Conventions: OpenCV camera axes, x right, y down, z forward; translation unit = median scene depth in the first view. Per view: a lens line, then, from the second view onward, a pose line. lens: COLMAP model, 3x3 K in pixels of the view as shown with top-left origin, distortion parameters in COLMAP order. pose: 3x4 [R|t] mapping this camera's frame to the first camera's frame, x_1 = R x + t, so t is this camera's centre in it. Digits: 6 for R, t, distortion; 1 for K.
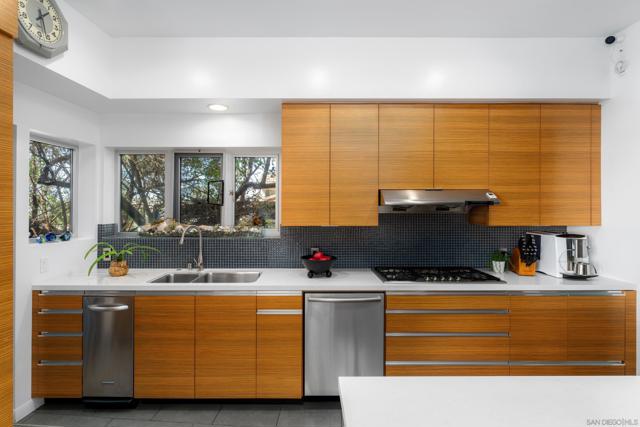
lens RADIAL K [[296.7, 0, 320.1], [0, 296.7, 212.6], [0, 0, 1]] dist [0.001186, 0.000462]
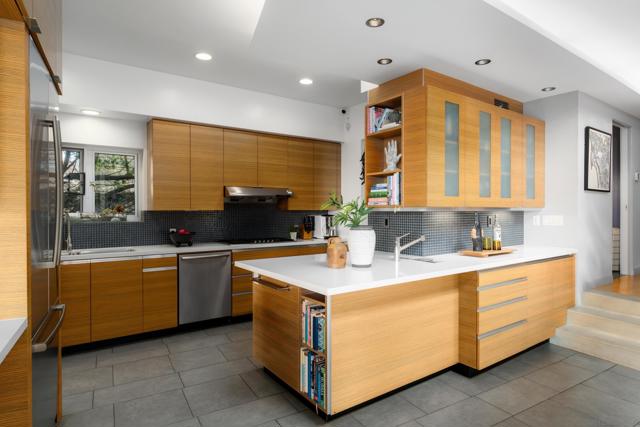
lens RADIAL K [[354.3, 0, 319.9], [0, 354.3, 213.2], [0, 0, 1]] dist [-0.005570, -0.000565]
pose [[0.824131, -0.006132, 0.566367, -0.411960], [0.003988, 0.999979, 0.005023, 0.052379], [-0.566386, -0.001881, 0.824138, -0.740785]]
